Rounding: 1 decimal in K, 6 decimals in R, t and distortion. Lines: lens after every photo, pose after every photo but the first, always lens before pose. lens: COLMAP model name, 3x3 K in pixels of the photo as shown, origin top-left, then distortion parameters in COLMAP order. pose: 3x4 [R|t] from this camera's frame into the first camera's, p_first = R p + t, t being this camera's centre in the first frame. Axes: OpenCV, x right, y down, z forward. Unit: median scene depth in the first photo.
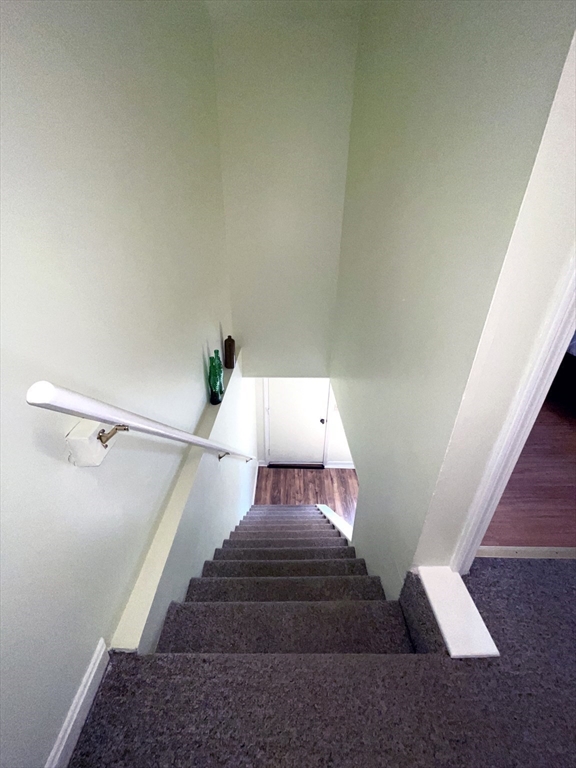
lens RADIAL K [[308.8, 0, 287.6], [0, 308.8, 383.2], [0, 0, 1]] dist [-0.003316, -0.000487]
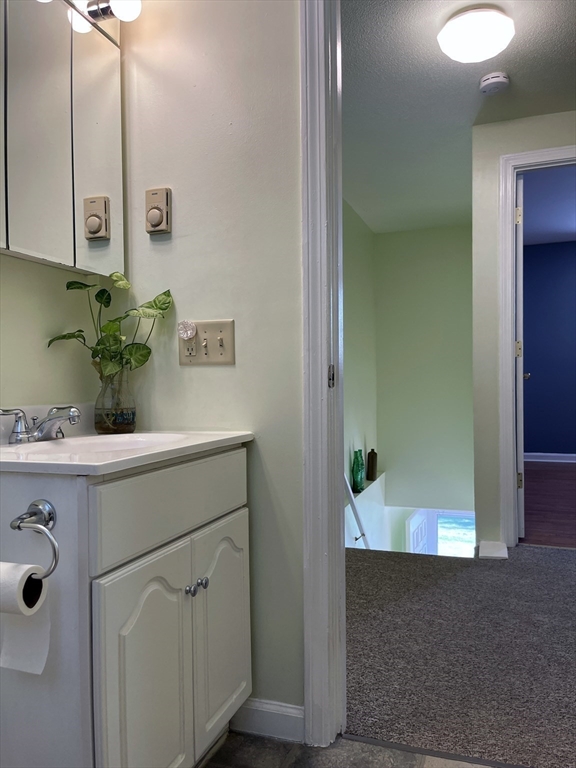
lens RADIAL K [[559.1, 0, 288.6], [0, 559.1, 384.8], [0, 0, 1]] dist [0.051696, -0.058100]
pose [[0.939384, -0.026957, -0.341806, 0.219337], [-0.128725, 0.896250, -0.424460, 0.526298], [0.317786, 0.442730, 0.838453, -0.873031]]
